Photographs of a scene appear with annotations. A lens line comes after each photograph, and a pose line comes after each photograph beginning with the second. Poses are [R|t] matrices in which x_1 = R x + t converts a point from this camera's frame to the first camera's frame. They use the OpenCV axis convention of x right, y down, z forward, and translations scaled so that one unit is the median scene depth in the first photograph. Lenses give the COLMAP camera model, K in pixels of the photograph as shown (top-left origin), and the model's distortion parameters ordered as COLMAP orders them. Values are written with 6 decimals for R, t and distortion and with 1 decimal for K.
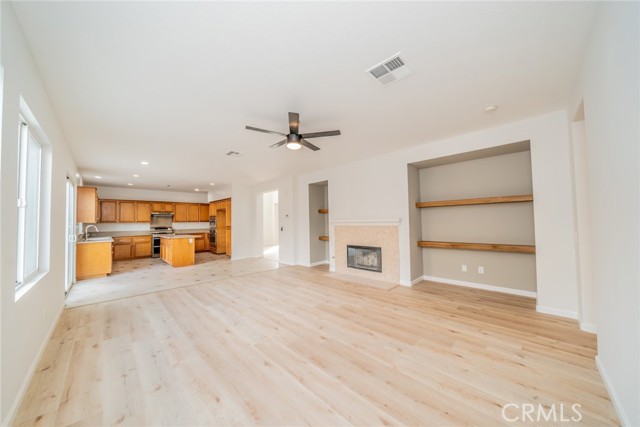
lens RADIAL K [[218.4, 0, 316.3], [0, 218.4, 214.9], [0, 0, 1]] dist [-0.001012, 0.000003]
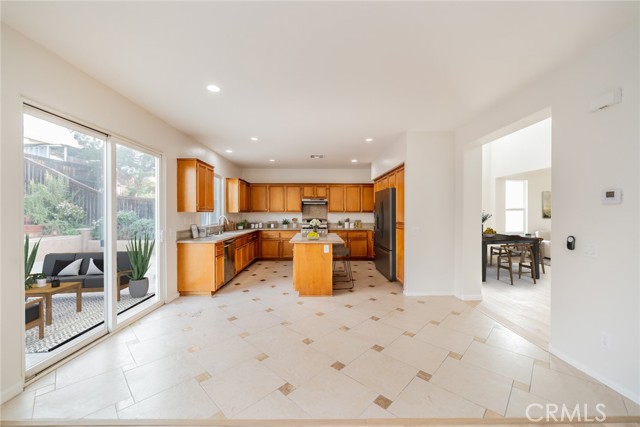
lens RADIAL K [[238.5, 0, 325.2], [0, 238.5, 213.0], [0, 0, 1]] dist [0.010631, 0.000050]
pose [[0.730156, 0.016956, -0.683070, -0.161908], [0.007485, 0.999434, 0.032811, 0.011411], [0.683240, -0.029070, 0.729615, 0.507797]]
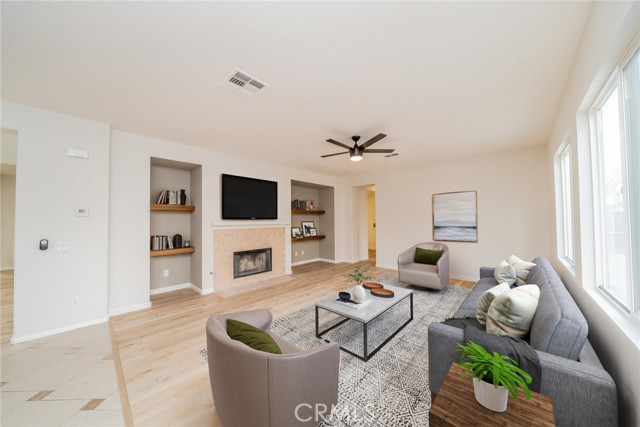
lens RADIAL K [[218.4, 0, 316.8], [0, 218.4, 216.9], [0, 0, 1]] dist [-0.001012, 0.000003]
pose [[-0.030567, 0.038062, 0.998808, -0.497285], [-0.017604, 0.999099, -0.038612, 0.020385], [-0.999378, -0.018763, -0.029870, 0.498050]]
